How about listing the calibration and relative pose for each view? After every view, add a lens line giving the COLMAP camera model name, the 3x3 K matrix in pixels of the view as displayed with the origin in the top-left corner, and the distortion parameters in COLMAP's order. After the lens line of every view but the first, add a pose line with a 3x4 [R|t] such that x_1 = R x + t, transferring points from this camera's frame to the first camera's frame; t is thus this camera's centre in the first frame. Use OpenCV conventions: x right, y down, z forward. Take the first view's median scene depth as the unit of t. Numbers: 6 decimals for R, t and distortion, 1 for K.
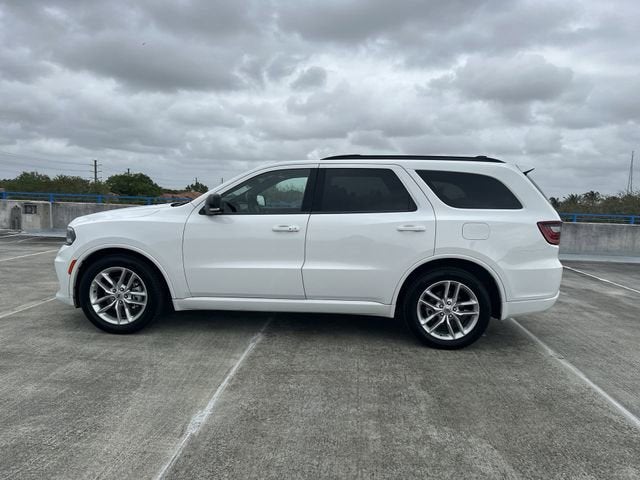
lens RADIAL K [[454.3, 0, 321.1], [0, 454.3, 241.7], [0, 0, 1]] dist [0.040506, -0.053200]
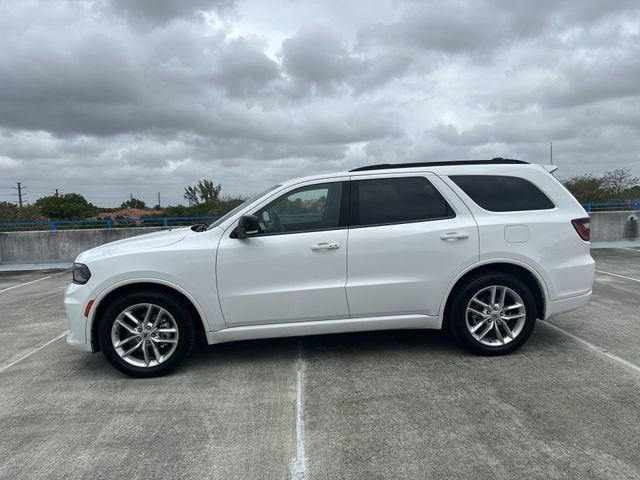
lens RADIAL K [[454.3, 0, 322.7], [0, 454.3, 239.4], [0, 0, 1]] dist [0.040506, -0.053200]
pose [[0.989261, -0.078035, 0.123586, -0.198777], [0.080234, 0.996692, -0.012914, -0.031144], [-0.122170, 0.022691, 0.992250, 0.059807]]
